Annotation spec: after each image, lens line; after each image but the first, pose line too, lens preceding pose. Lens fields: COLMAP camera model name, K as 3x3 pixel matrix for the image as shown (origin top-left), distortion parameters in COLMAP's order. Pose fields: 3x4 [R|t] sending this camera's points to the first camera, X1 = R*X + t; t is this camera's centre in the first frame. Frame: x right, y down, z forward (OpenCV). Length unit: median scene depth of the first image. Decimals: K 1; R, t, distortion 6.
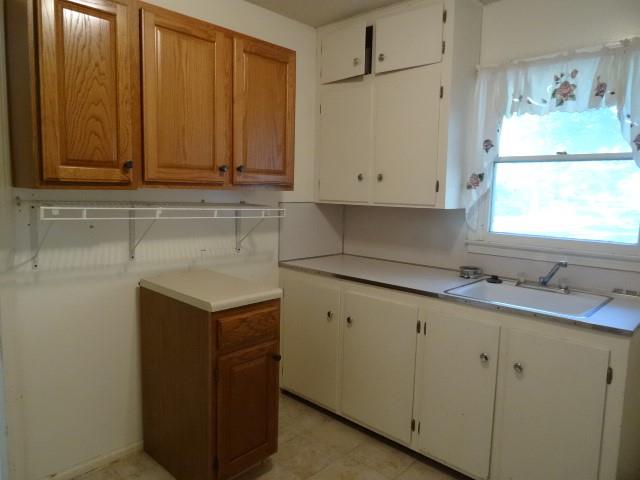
lens RADIAL K [[480.3, 0, 322.1], [0, 480.3, 241.2], [0, 0, 1]] dist [0.002674, 0.003810]
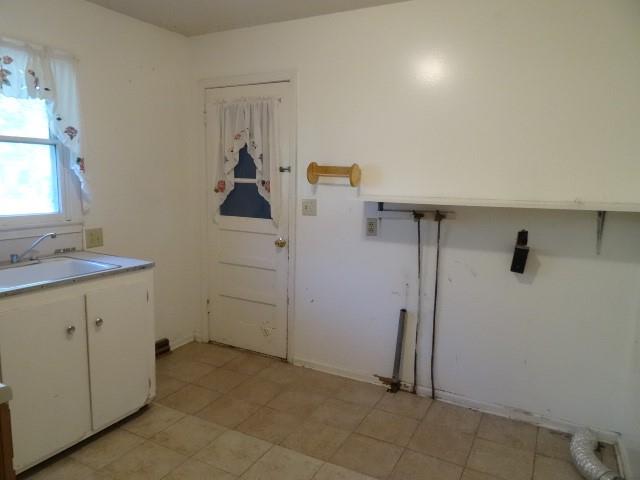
lens RADIAL K [[458.1, 0, 318.1], [0, 458.1, 241.3], [0, 0, 1]] dist [0.001547, -0.004601]
pose [[-0.270962, -0.169892, 0.947479, -0.692147], [0.083475, 0.976446, 0.198958, -0.101316], [-0.958964, 0.133001, -0.250399, 0.648709]]
